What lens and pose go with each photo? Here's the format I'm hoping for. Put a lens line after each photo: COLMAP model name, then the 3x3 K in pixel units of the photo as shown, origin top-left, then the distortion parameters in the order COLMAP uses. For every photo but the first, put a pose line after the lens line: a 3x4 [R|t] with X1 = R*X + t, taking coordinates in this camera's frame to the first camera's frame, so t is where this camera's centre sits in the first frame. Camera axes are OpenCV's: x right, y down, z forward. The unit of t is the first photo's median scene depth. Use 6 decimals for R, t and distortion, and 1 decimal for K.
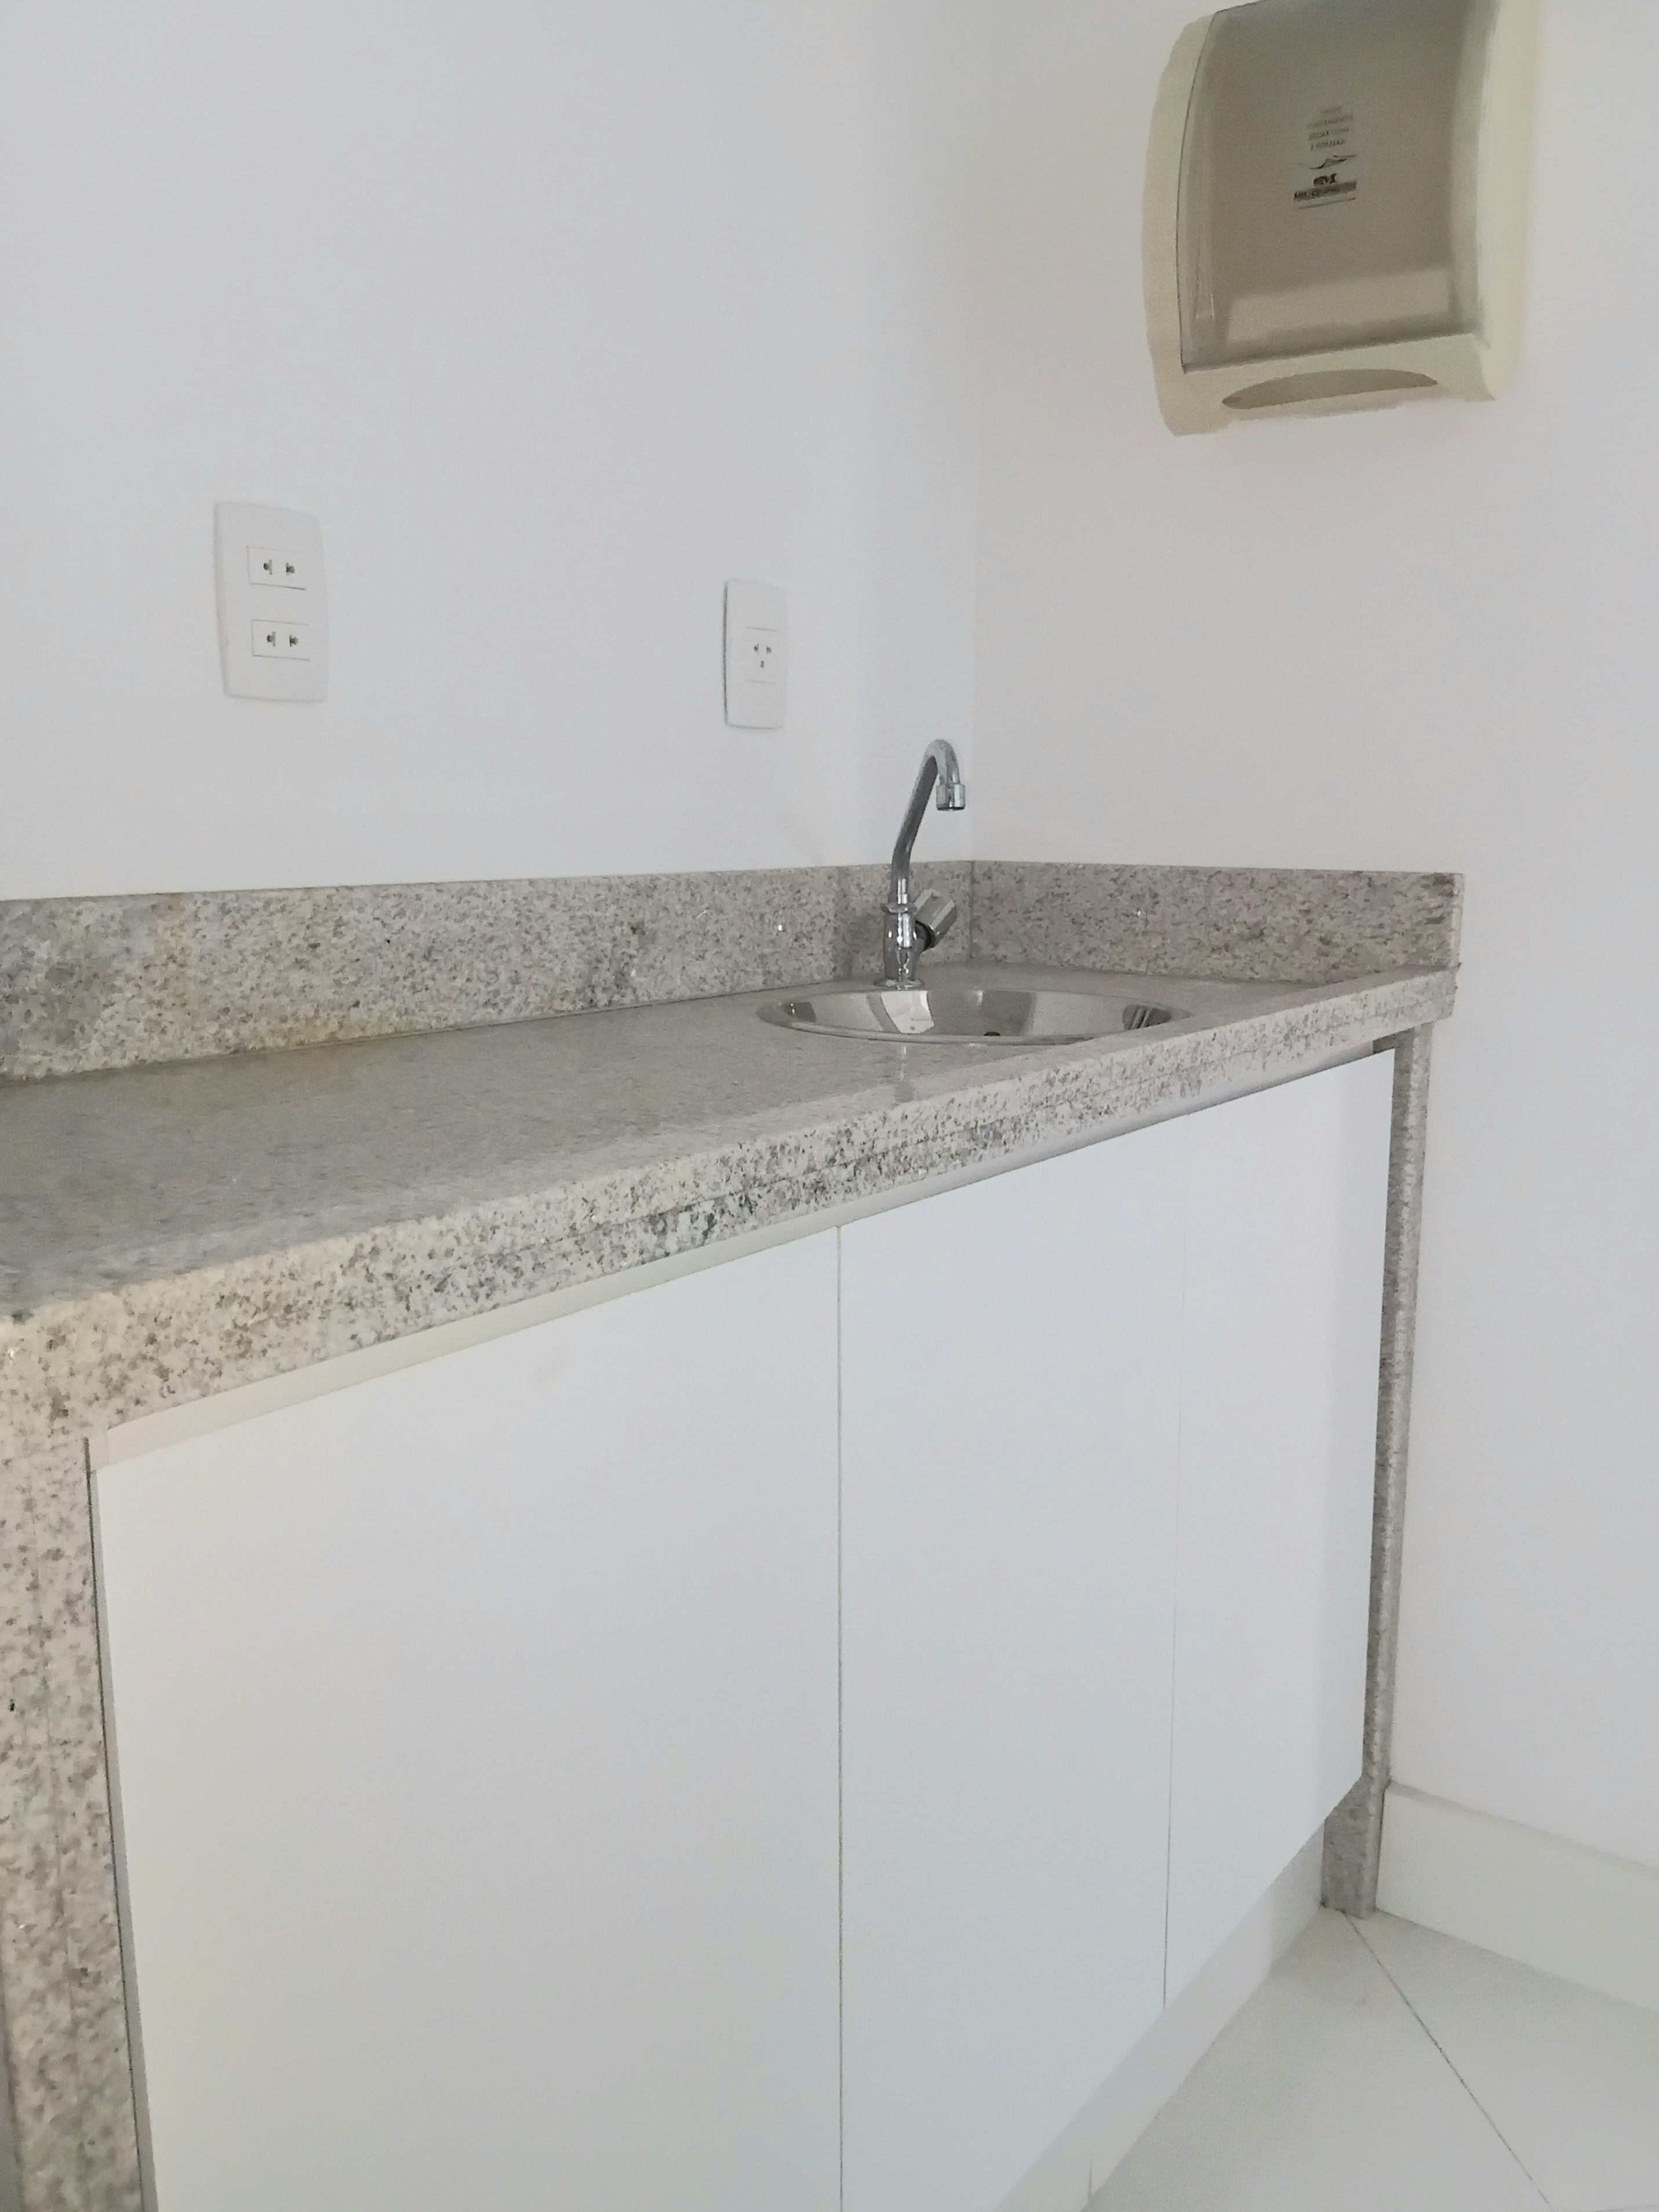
lens RADIAL K [[1817.3, 0, 787.8], [0, 1817.3, 1102.4], [0, 0, 1]] dist [0.008486, -0.051016]
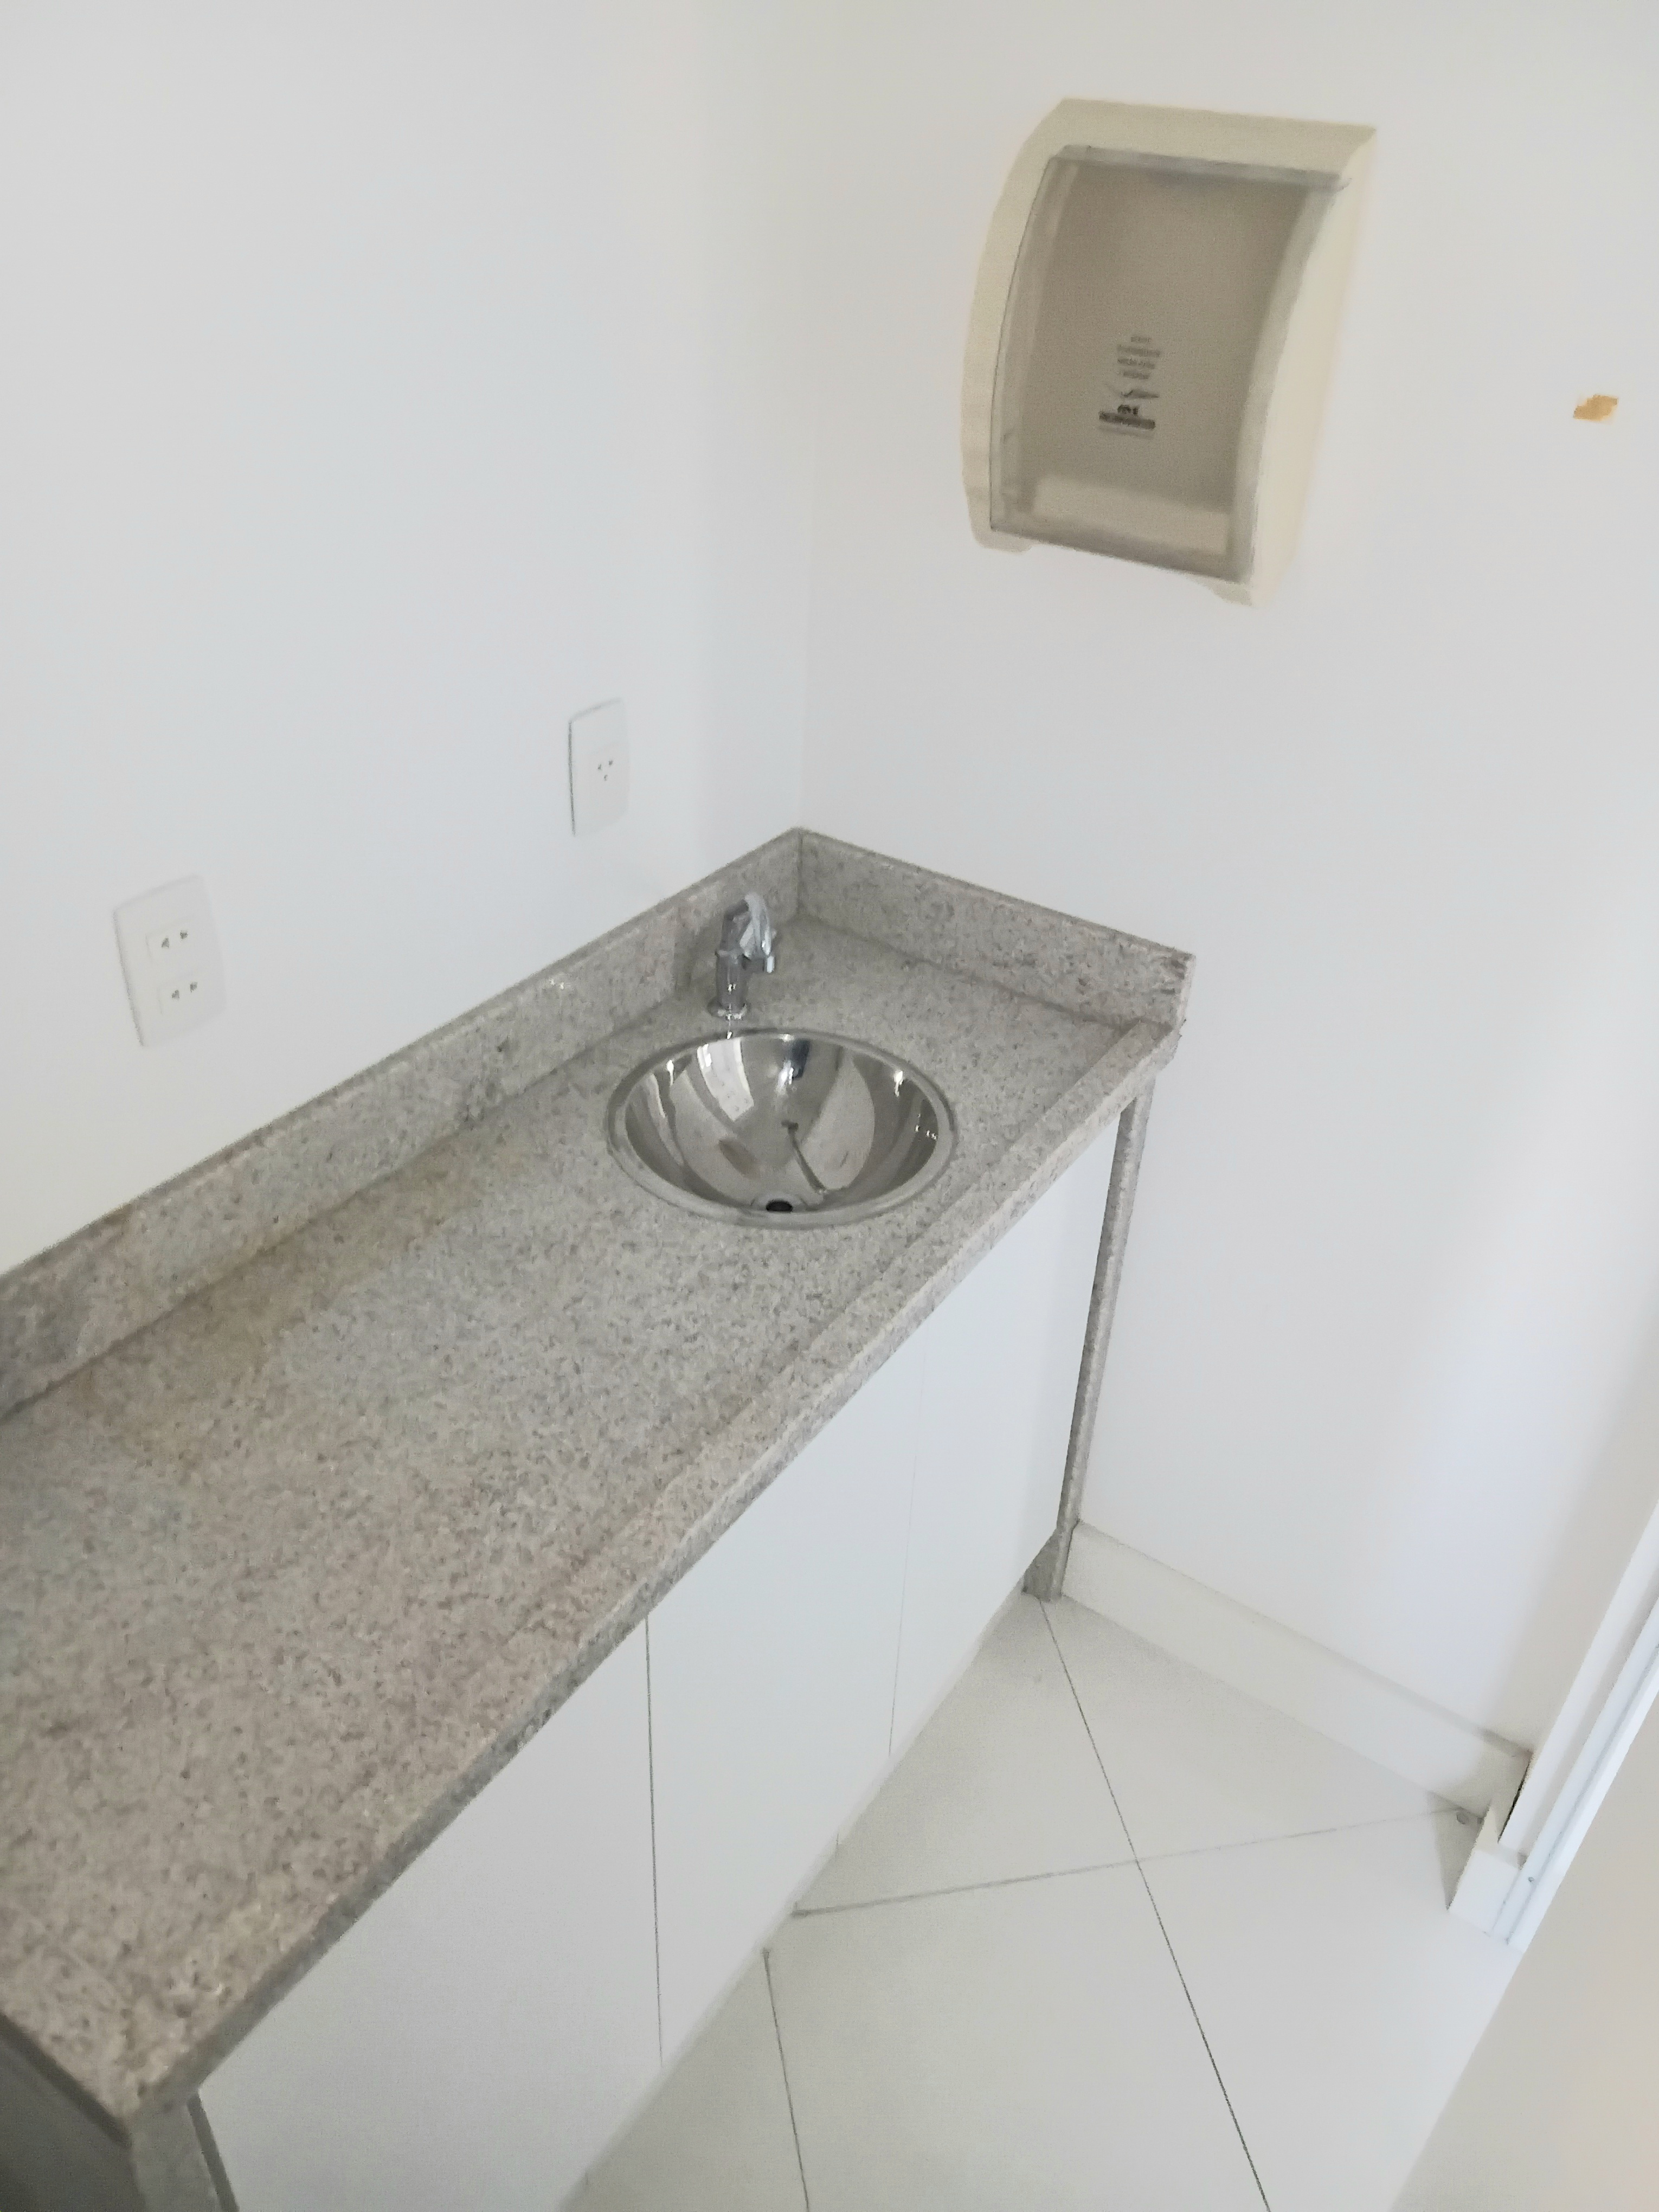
lens RADIAL K [[1718.8, 0, 829.5], [0, 1718.8, 1106.0], [0, 0, 1]] dist [-0.000407, -0.002901]
pose [[0.996978, -0.001547, 0.077671, 0.040508], [-0.031143, 0.907990, 0.417832, -0.495483], [-0.071170, -0.418989, 0.905198, -0.055388]]
